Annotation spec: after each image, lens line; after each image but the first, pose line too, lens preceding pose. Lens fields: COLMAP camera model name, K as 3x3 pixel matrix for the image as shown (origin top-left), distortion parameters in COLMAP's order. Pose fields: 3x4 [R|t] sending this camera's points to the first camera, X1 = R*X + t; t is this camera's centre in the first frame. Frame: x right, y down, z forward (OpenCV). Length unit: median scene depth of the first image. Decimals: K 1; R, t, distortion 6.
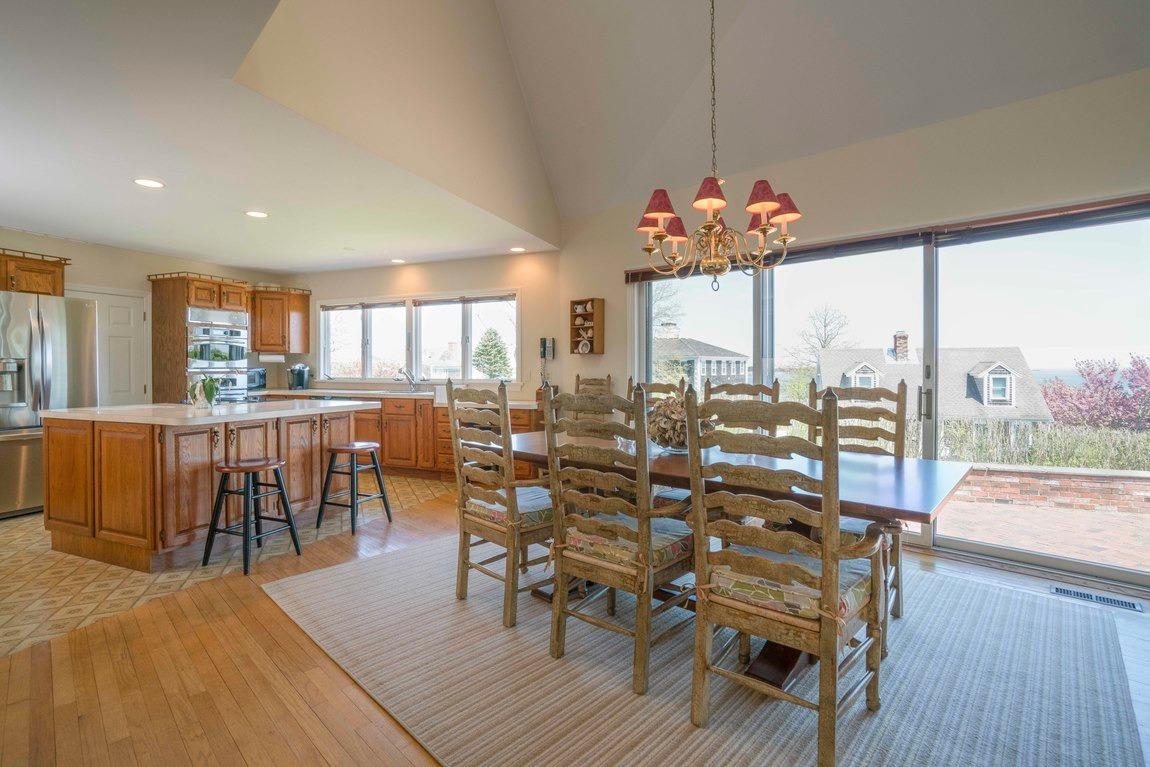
lens RADIAL K [[549.0, 0, 575.0], [0, 549.0, 383.5], [0, 0, 1]] dist [-0.031004, 0.000022]
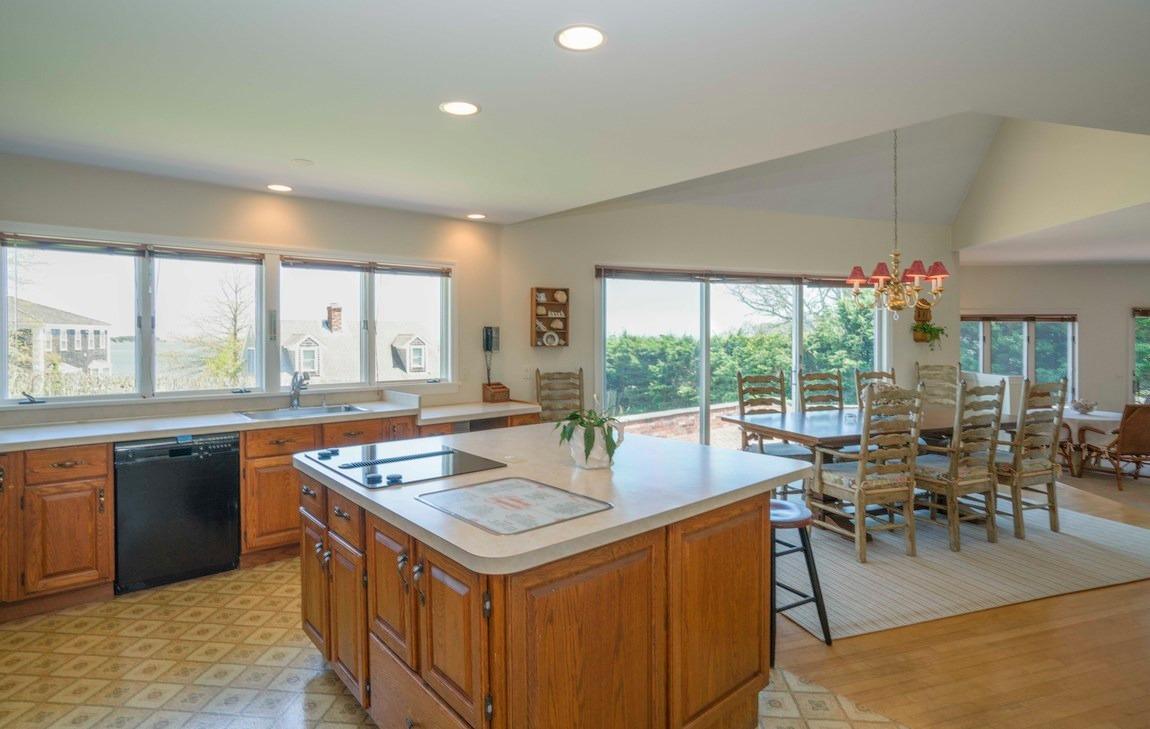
lens RADIAL K [[604.8, 0, 575.4], [0, 604.8, 340.4], [0, 0, 1]] dist [-0.039172, -0.000063]
pose [[0.458683, -0.007502, 0.888569, -0.732716], [0.025555, 0.999662, -0.004752, -0.048619], [-0.888233, 0.024887, 0.458719, 0.414175]]
